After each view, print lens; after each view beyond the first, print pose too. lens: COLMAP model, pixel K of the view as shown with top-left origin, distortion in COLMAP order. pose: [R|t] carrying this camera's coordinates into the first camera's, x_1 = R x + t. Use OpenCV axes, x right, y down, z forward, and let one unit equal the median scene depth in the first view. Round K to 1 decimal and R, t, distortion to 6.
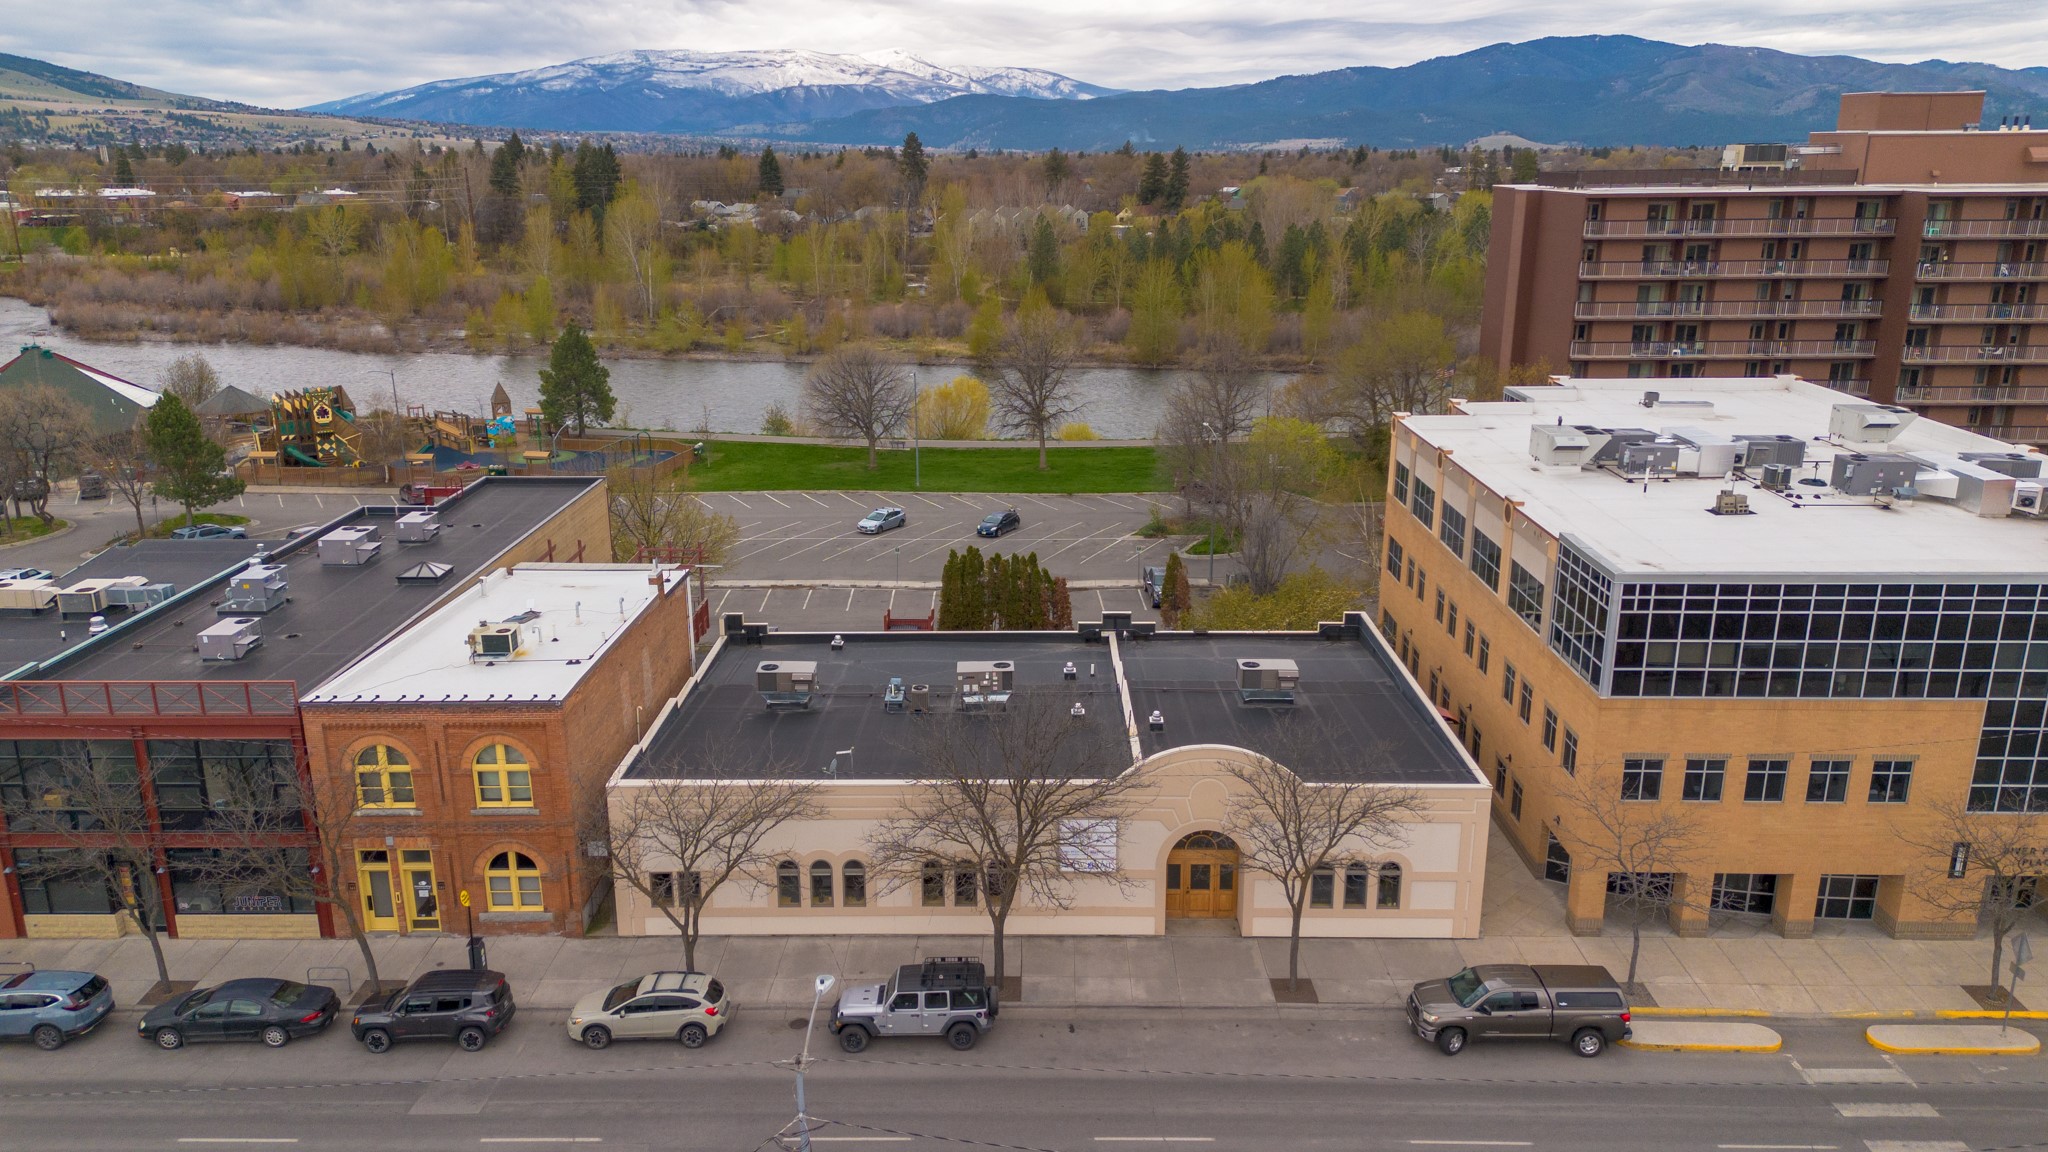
lens RADIAL K [[1460.2, 0, 1016.5], [0, 1460.2, 568.7], [0, 0, 1]] dist [0.076801, -0.090869]
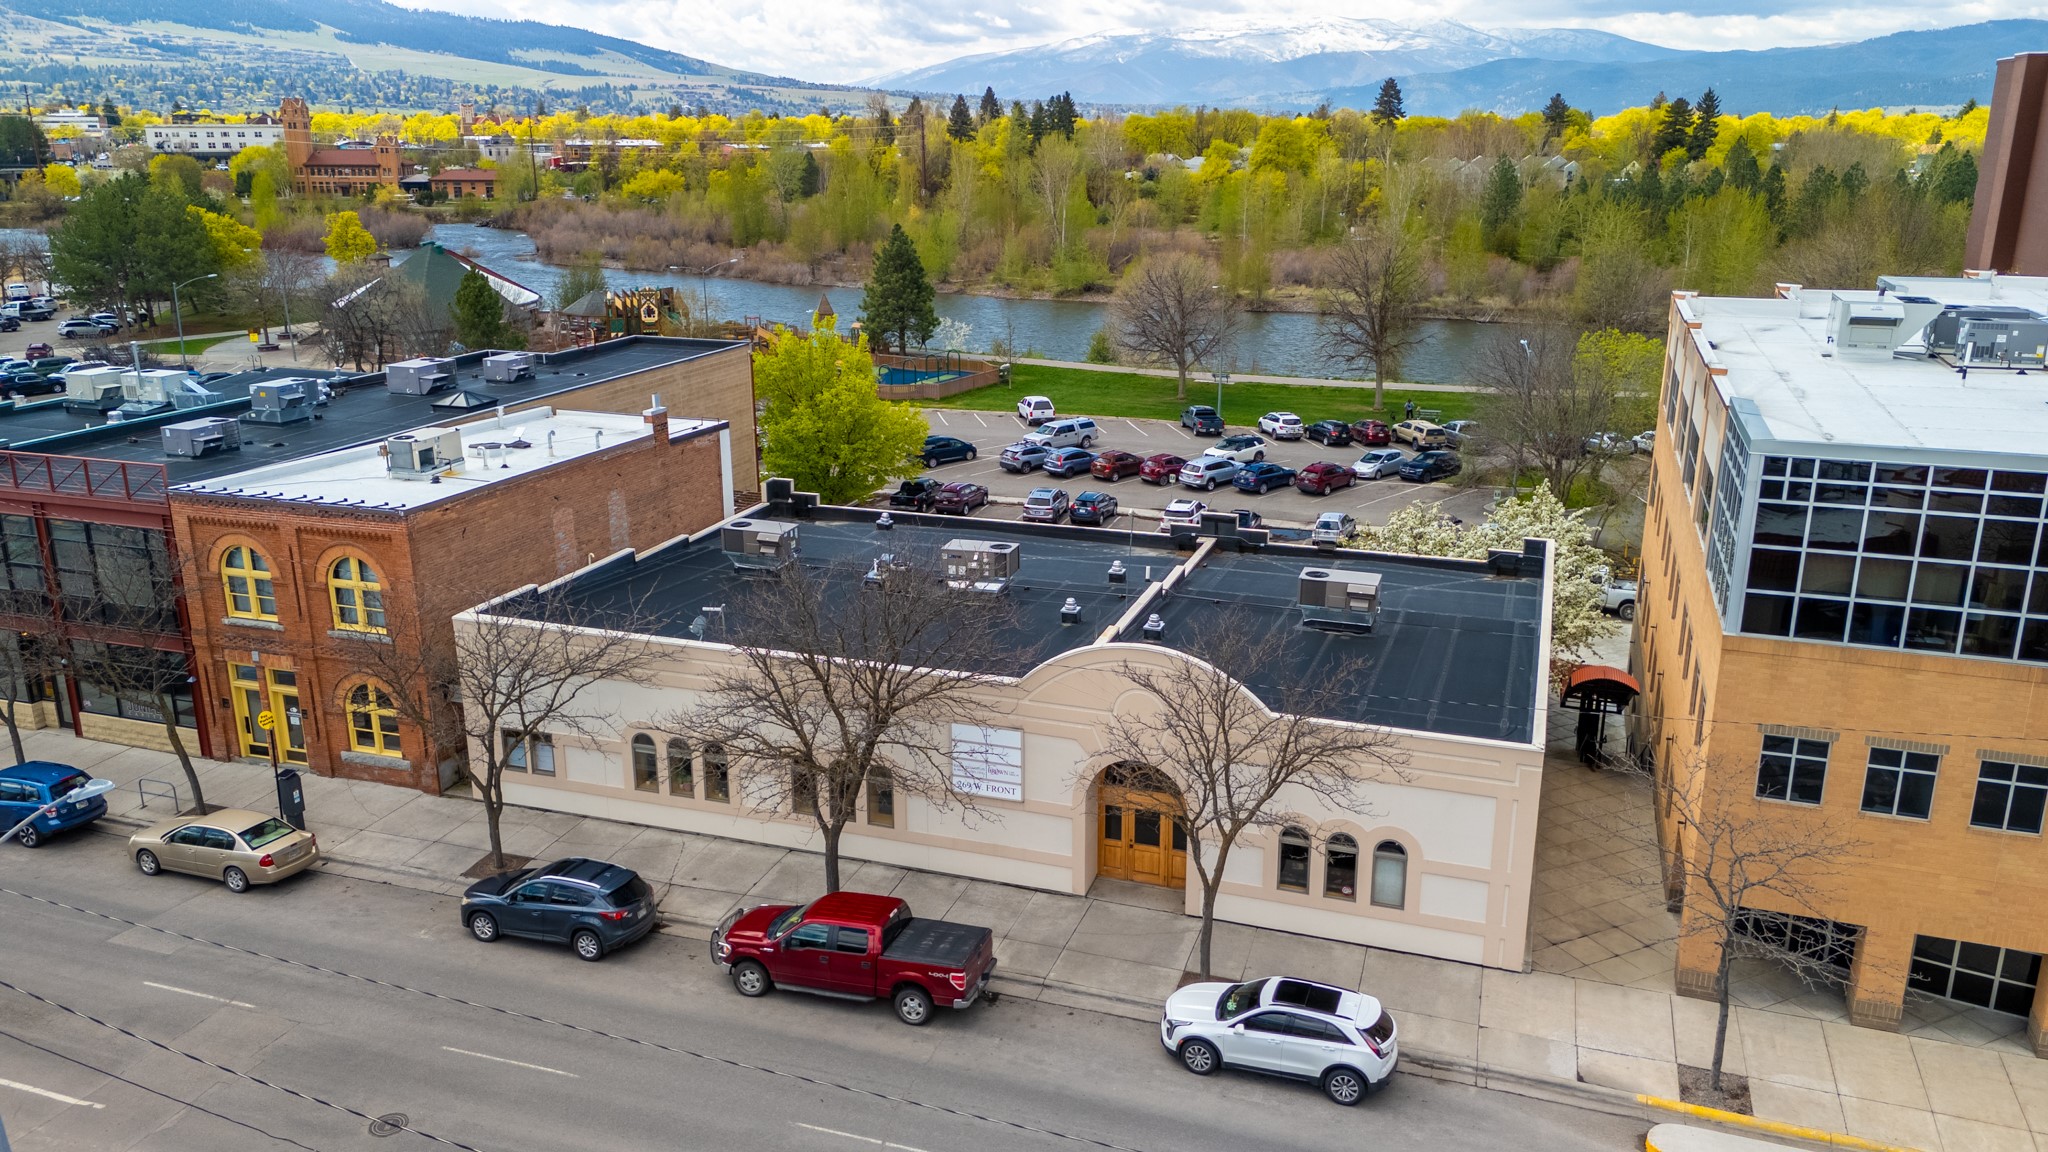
lens RADIAL K [[1522.5, 0, 1029.5], [0, 1522.5, 574.2], [0, 0, 1]] dist [0.075987, -0.078850]
pose [[0.948920, 0.092475, -0.301661, 0.290019], [-0.090014, 0.995696, 0.022080, 0.069623], [0.302404, 0.006201, 0.953160, 0.242327]]
